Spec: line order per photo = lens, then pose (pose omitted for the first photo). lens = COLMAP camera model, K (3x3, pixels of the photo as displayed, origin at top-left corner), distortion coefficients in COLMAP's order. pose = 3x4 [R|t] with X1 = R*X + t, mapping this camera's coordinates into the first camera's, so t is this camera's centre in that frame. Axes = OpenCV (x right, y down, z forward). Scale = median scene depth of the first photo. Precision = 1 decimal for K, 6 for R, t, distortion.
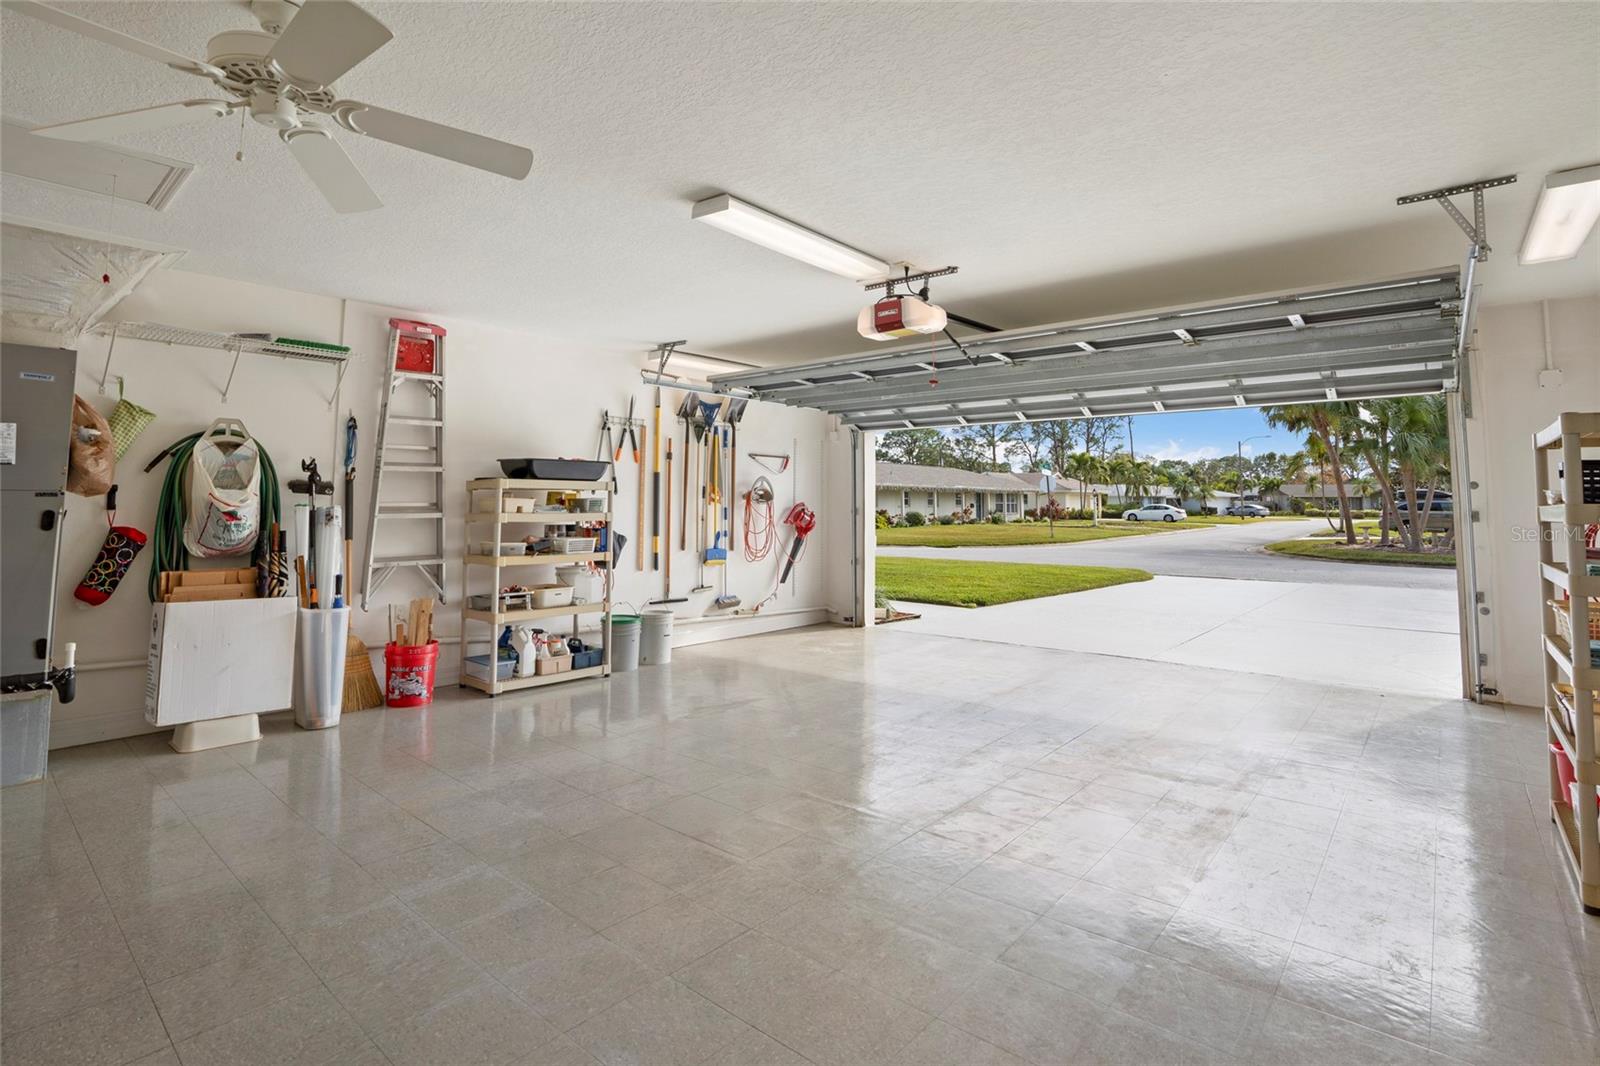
lens RADIAL K [[732.3, 0, 894.1], [0, 732.3, 449.0], [0, 0, 1]] dist [-0.003143, 0.001704]
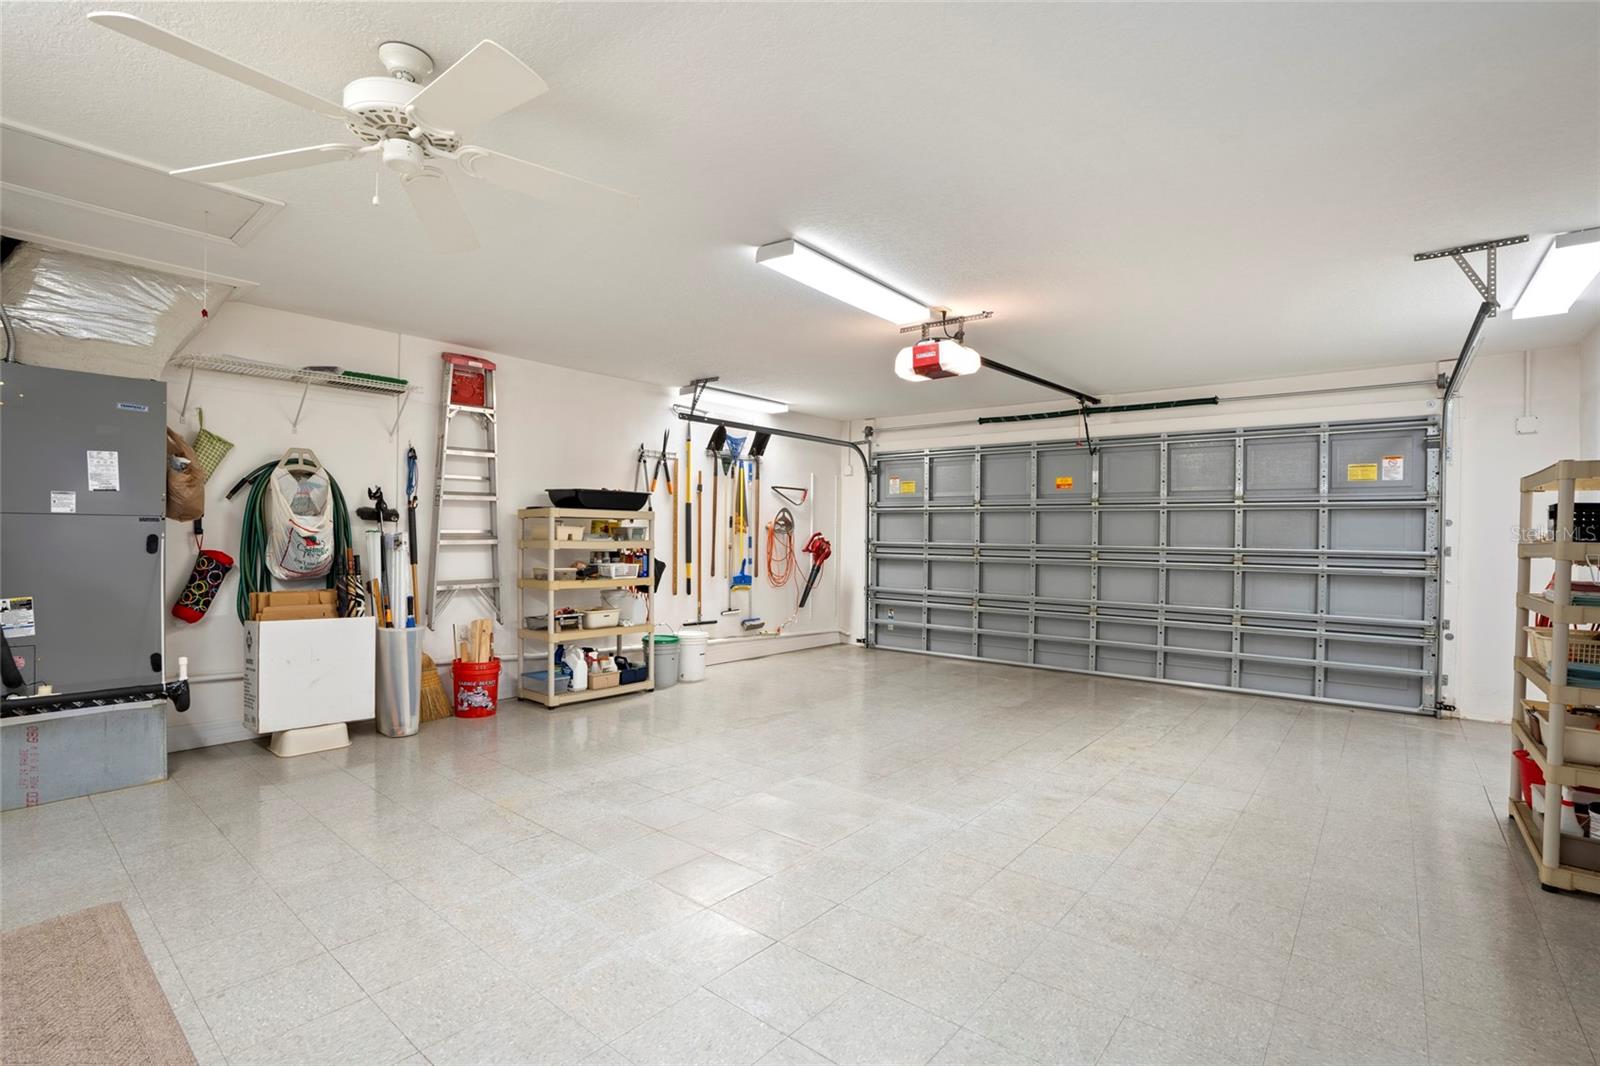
lens RADIAL K [[732.3, 0, 791.9], [0, 732.3, 535.6], [0, 0, 1]] dist [-0.003143, 0.001704]
pose [[0.999671, 0.009376, 0.023862, -0.227008], [-0.011295, 0.996604, 0.081569, -0.010381], [-0.023016, -0.081812, 0.996382, -0.070988]]
